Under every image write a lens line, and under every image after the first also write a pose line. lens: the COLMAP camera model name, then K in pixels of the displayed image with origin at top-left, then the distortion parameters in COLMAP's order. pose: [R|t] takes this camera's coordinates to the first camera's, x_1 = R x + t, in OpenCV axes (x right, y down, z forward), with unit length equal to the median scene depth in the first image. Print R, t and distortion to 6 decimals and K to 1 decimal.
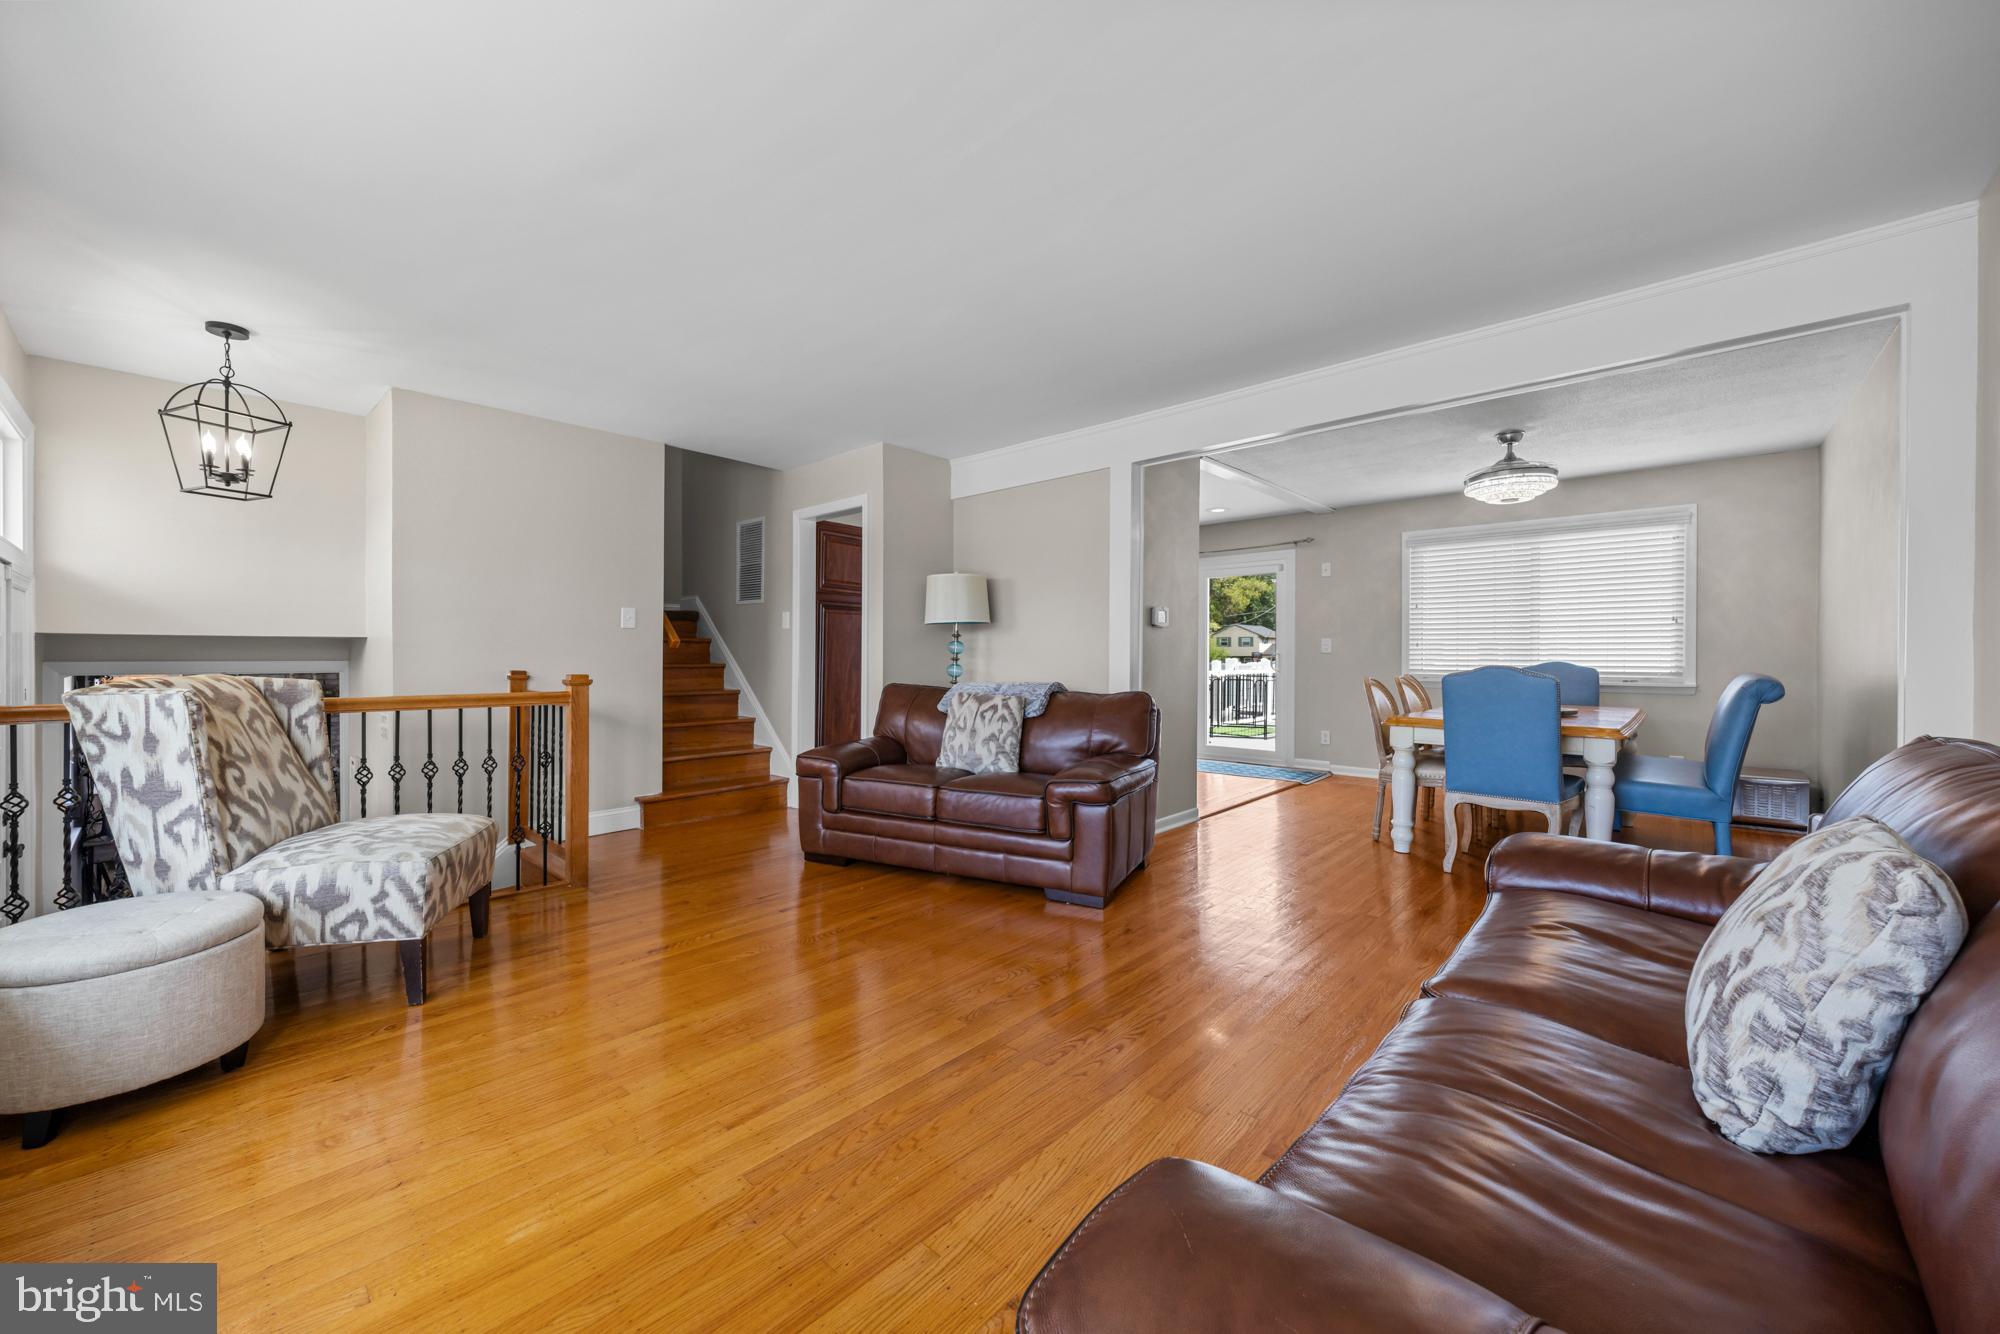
lens RADIAL K [[751.0, 0, 996.1], [0, 751.0, 651.7], [0, 0, 1]] dist [0.000514, 0.000000]
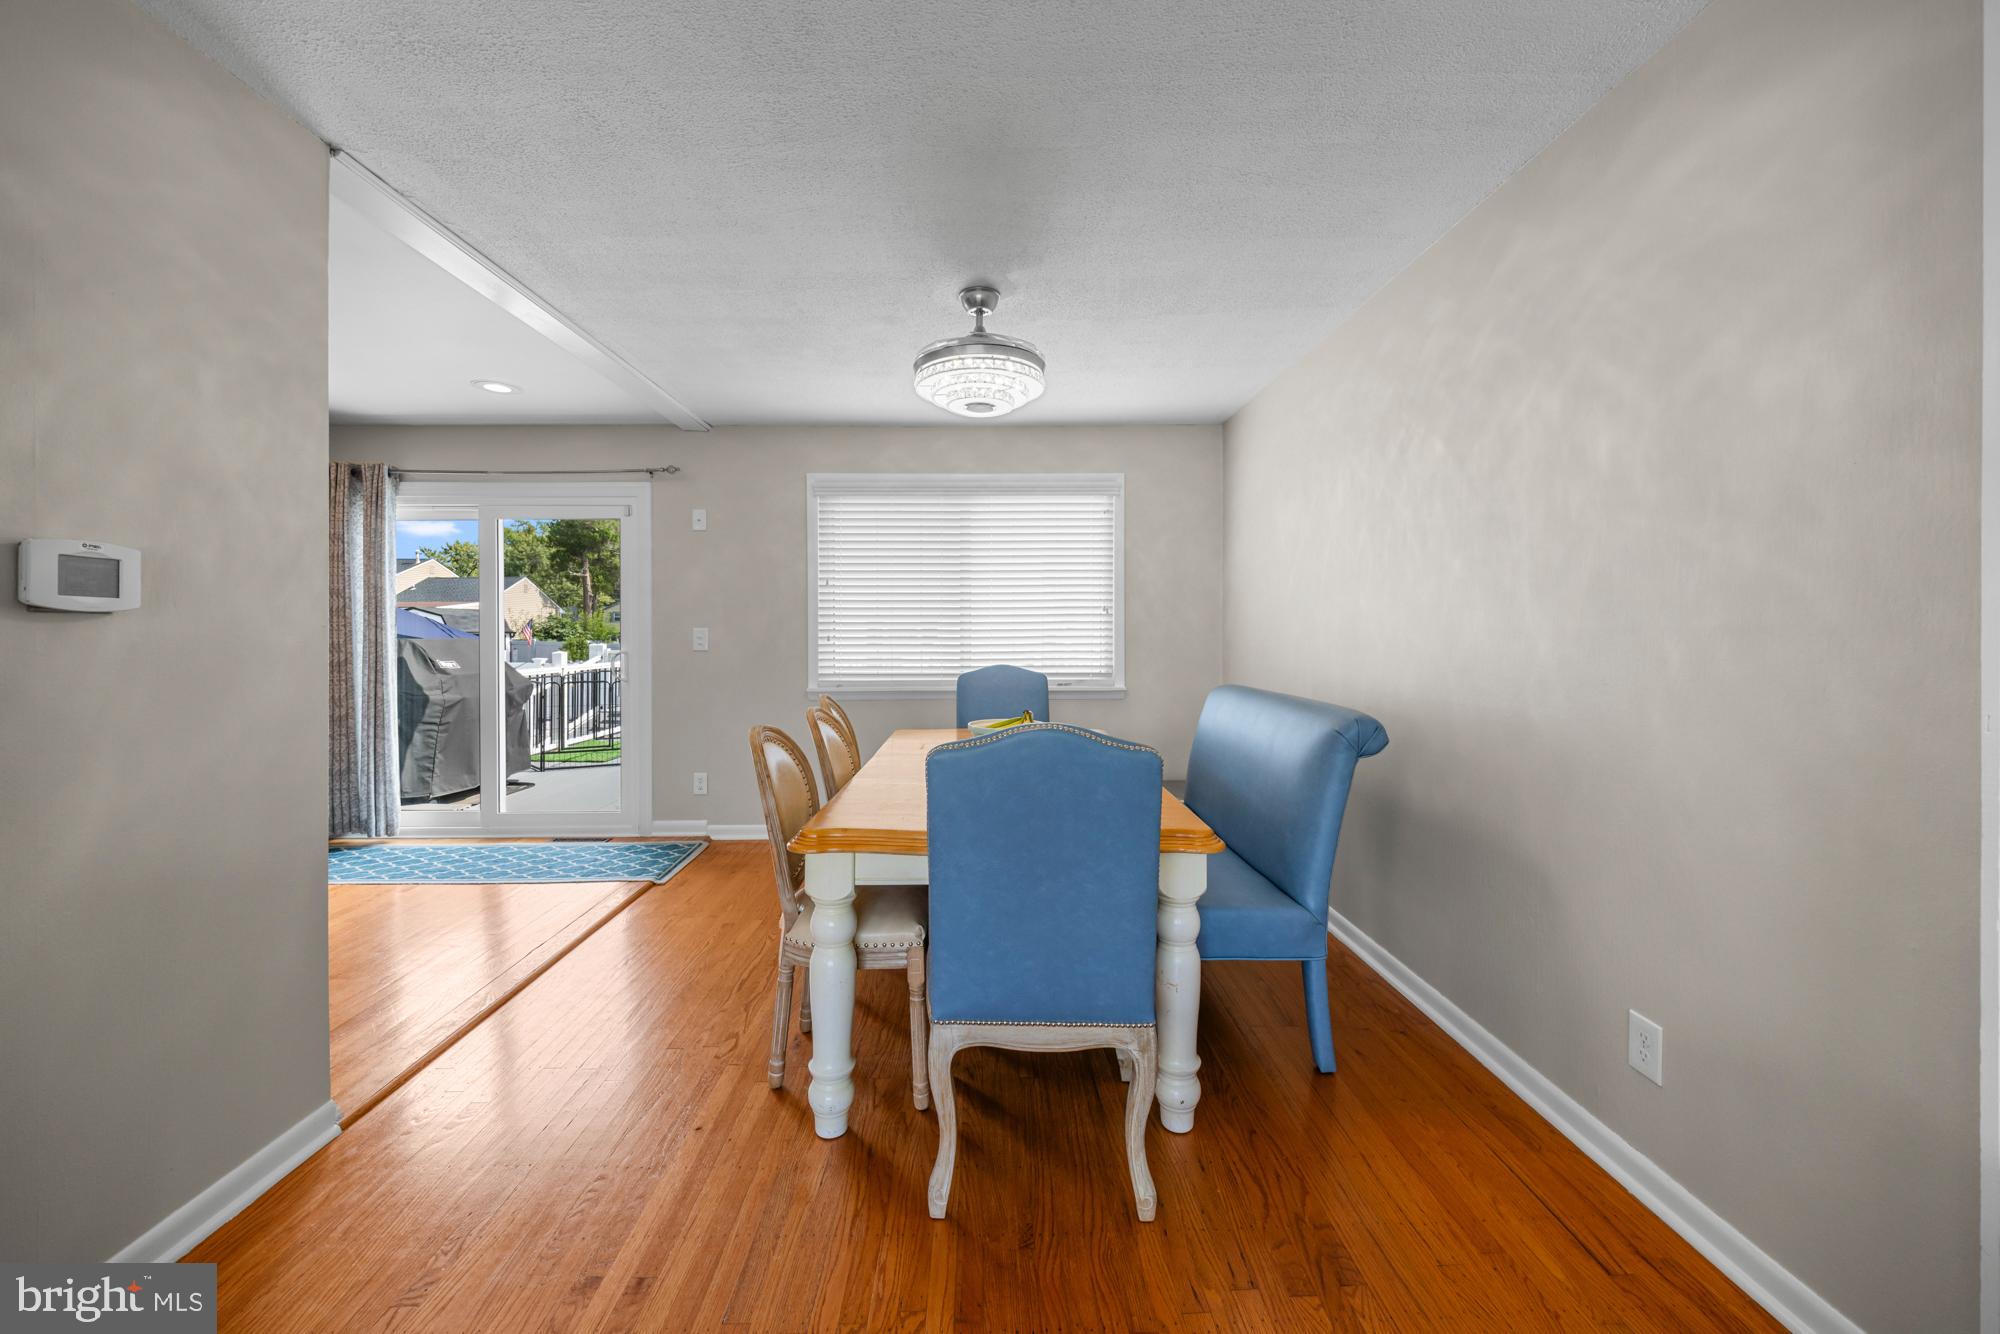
lens RADIAL K [[751.0, 0, 996.1], [0, 751.0, 651.7], [0, 0, 1]] dist [0.000514, 0.000000]
pose [[0.727440, -0.021242, 0.685842, 0.272906], [-0.000043, 0.999519, 0.031003, -0.025116], [-0.686171, -0.022582, 0.727090, 0.538274]]
